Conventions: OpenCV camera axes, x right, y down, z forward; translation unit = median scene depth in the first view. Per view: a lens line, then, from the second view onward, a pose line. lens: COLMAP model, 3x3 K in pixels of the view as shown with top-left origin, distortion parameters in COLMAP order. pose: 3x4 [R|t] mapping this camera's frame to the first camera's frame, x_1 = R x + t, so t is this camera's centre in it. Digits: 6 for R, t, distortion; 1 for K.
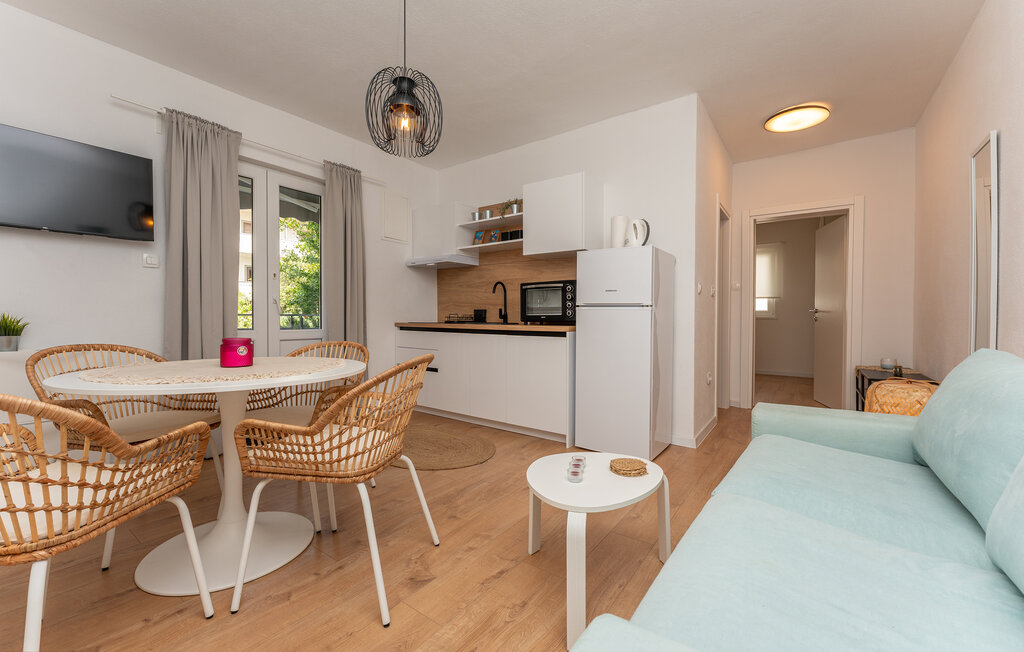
lens RADIAL K [[401.5, 0, 515.6], [0, 401.5, 326.4], [0, 0, 1]] dist [-0.000052, -0.000256]
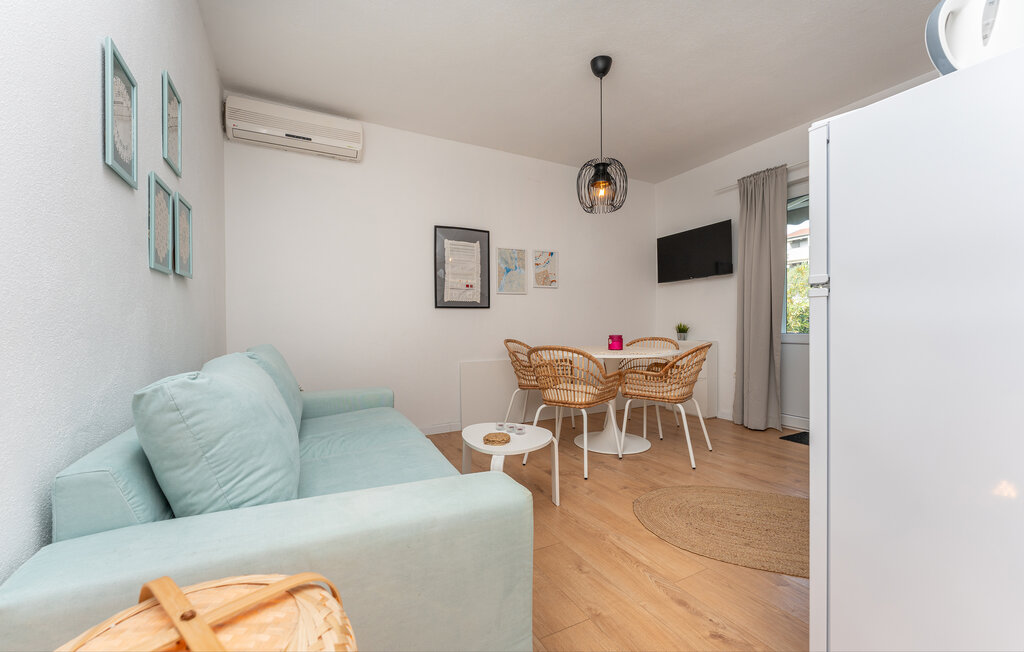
lens RADIAL K [[418.2, 0, 512.0], [0, 418.2, 326.0], [0, 0, 1]] dist [0.000440, -0.000035]
pose [[-0.459076, 0.002620, -0.888393, 0.671807], [-0.010890, 0.999904, 0.008576, -0.012054], [0.888330, 0.013612, -0.459003, 0.759708]]
